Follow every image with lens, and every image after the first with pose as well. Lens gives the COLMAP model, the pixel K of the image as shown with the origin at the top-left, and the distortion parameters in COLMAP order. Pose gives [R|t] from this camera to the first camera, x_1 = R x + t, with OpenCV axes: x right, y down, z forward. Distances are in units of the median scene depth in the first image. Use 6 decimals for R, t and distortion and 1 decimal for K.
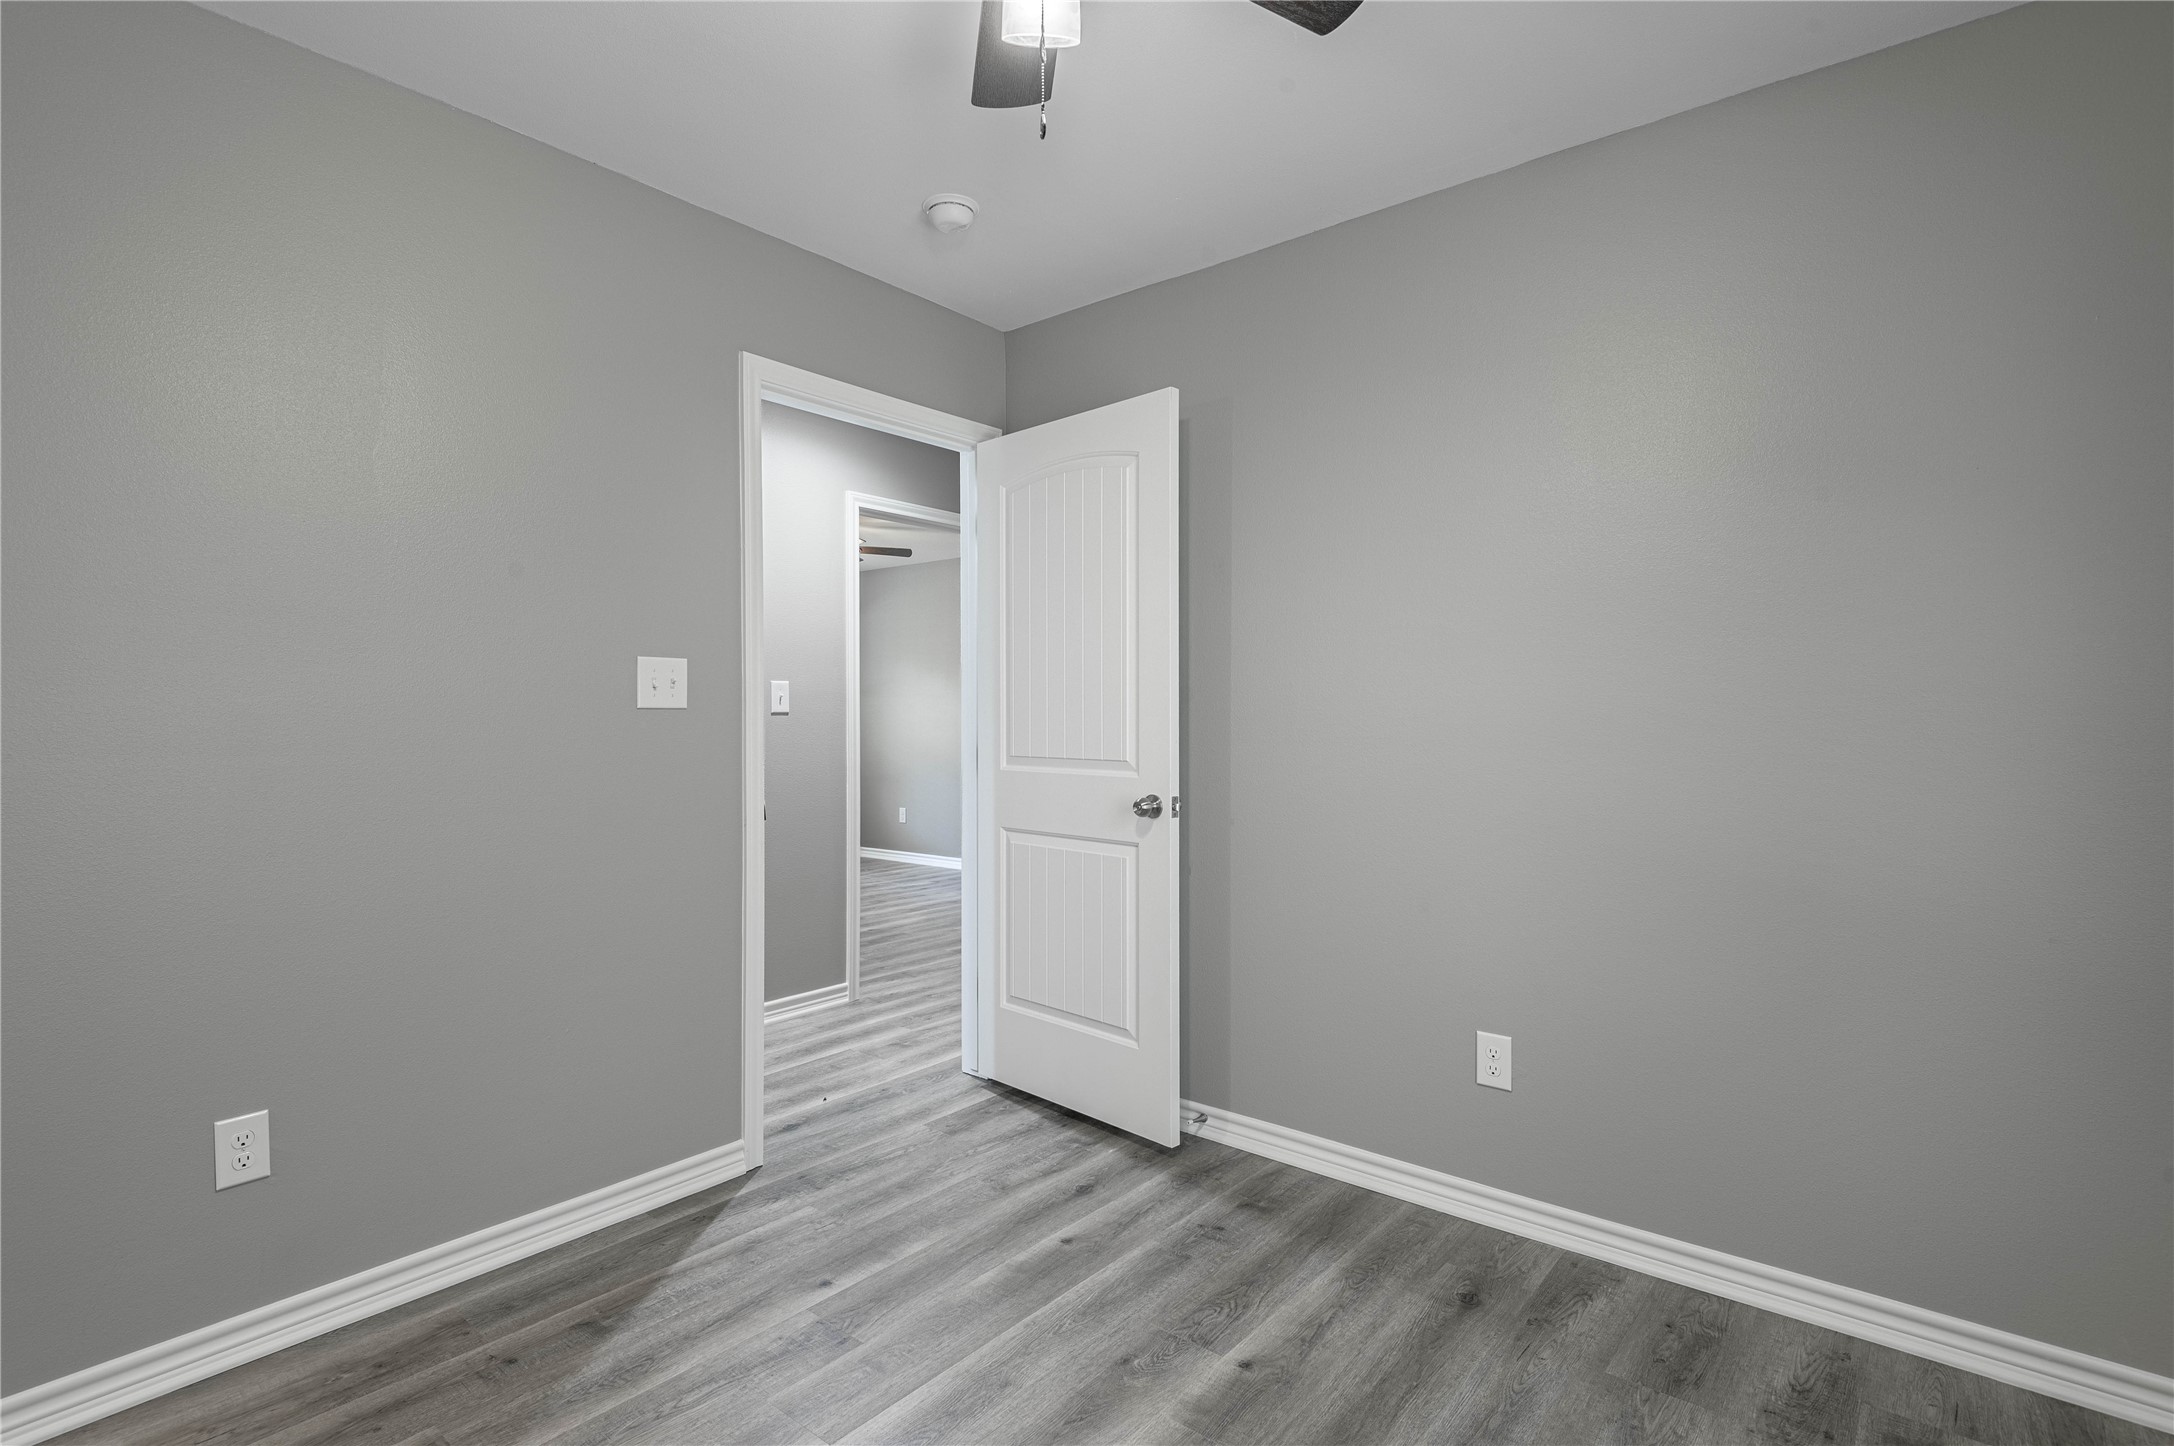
lens RADIAL K [[1011.8, 0, 1095.2], [0, 1011.8, 717.5], [0, 0, 1]] dist [0.017378, -0.011870]
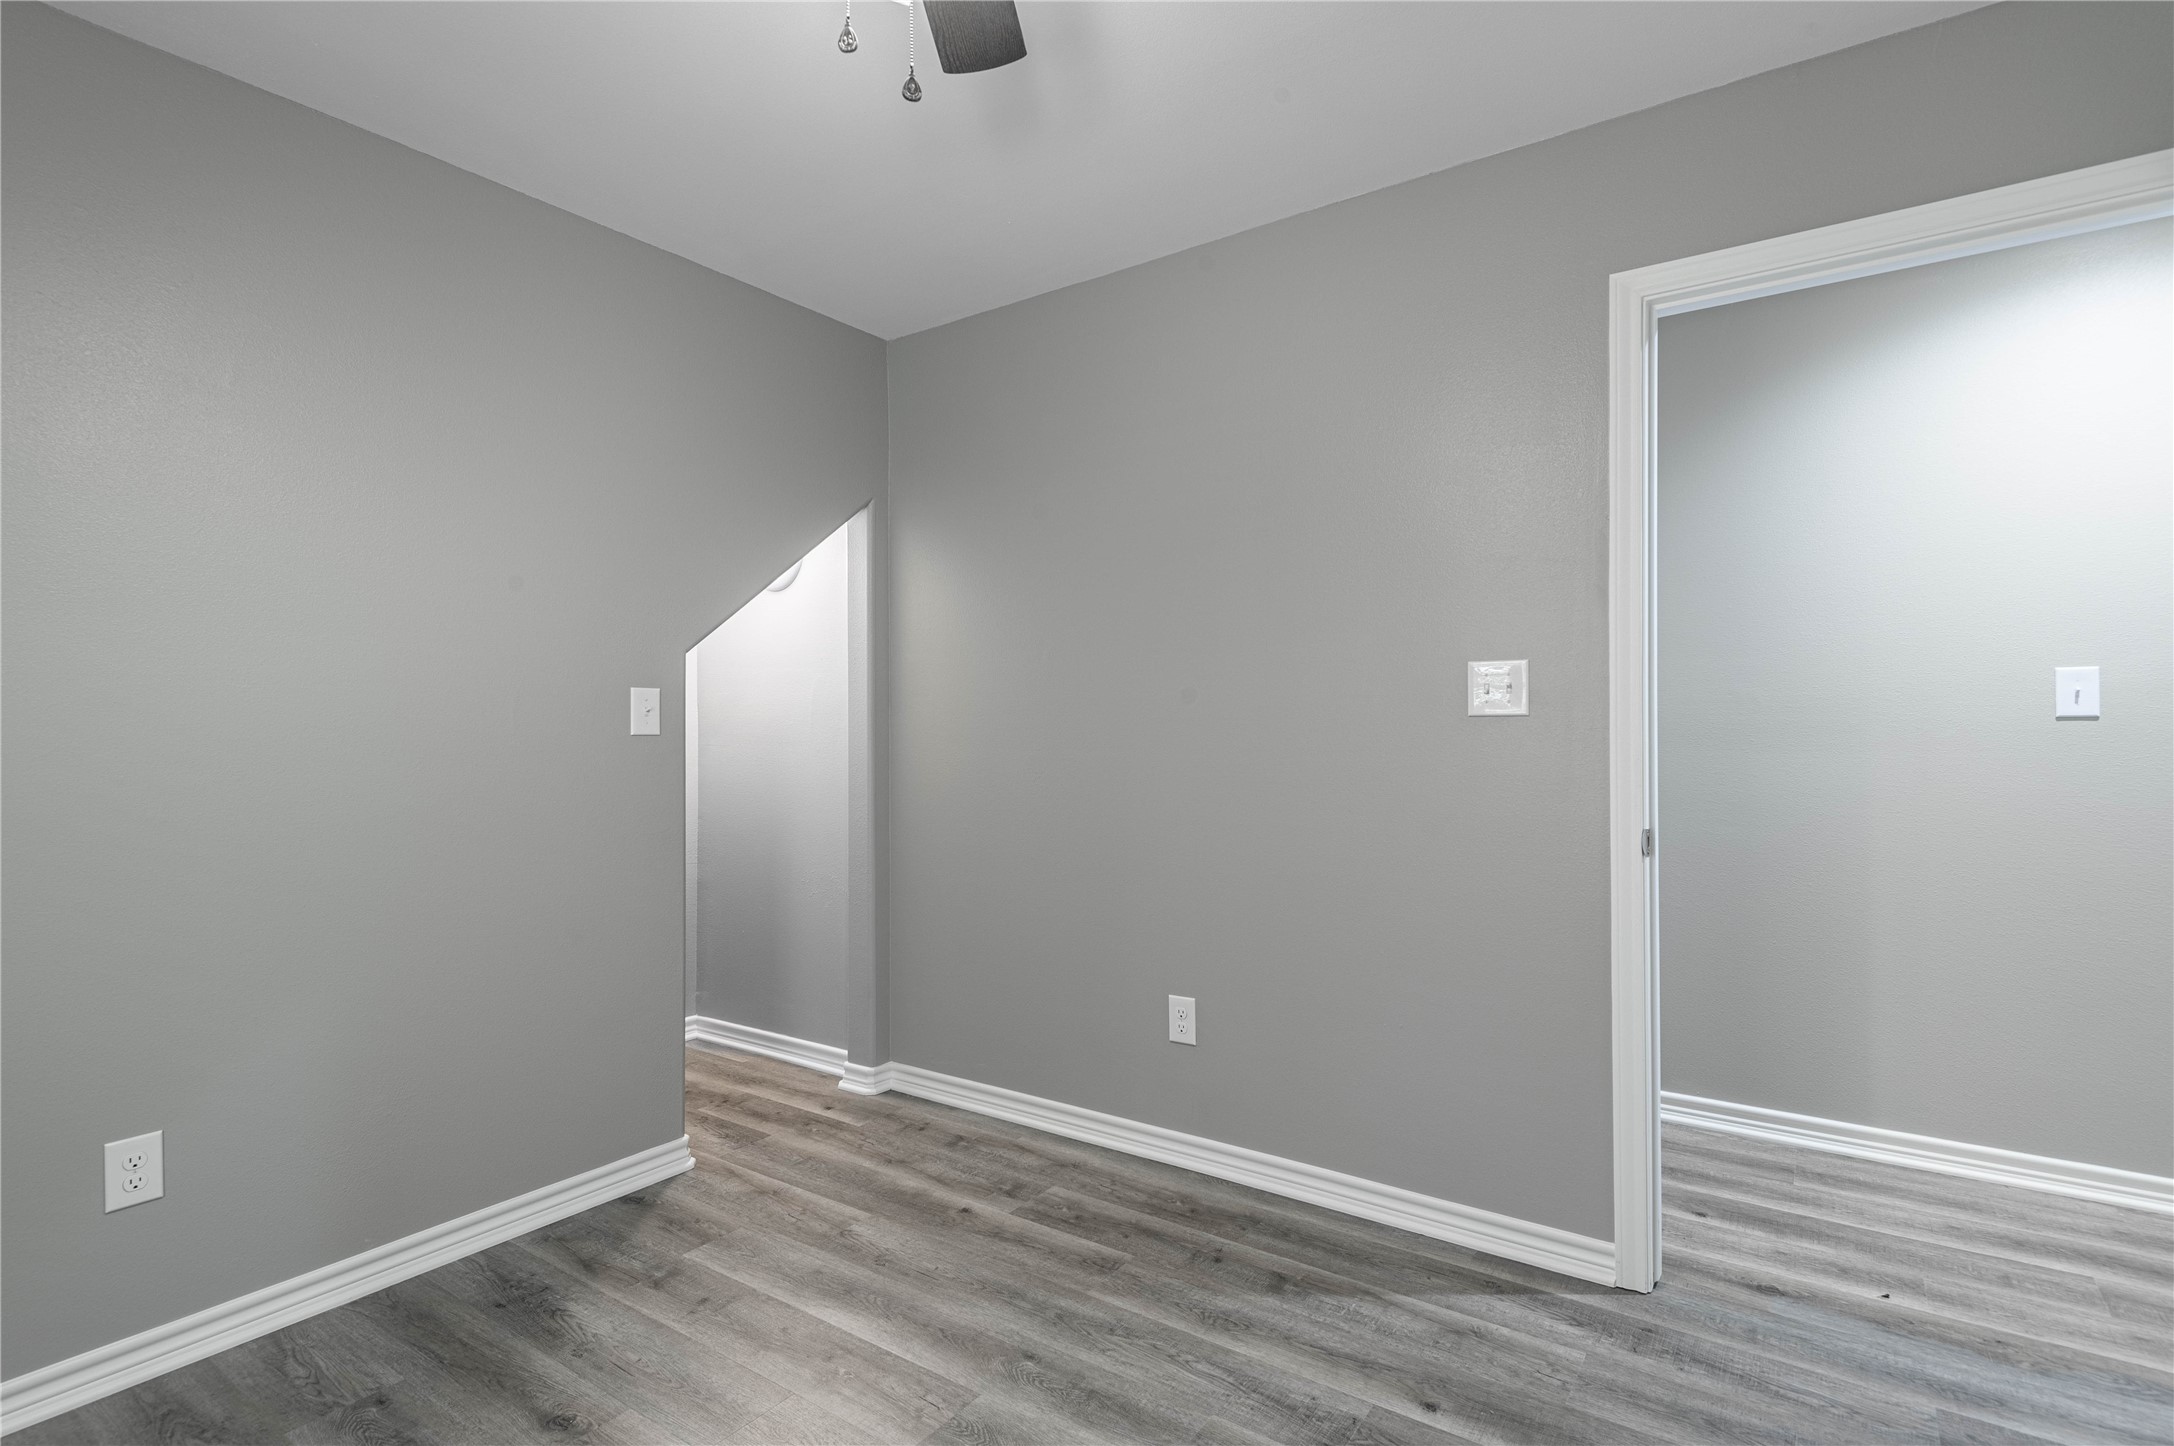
lens RADIAL K [[1011.8, 0, 1091.4], [0, 1011.8, 722.6], [0, 0, 1]] dist [0.017378, -0.011870]
pose [[0.109991, -0.000828, -0.993932, 0.459672], [0.001343, 0.999999, -0.000684, -0.001691], [0.993932, -0.001259, 0.109992, 0.548590]]
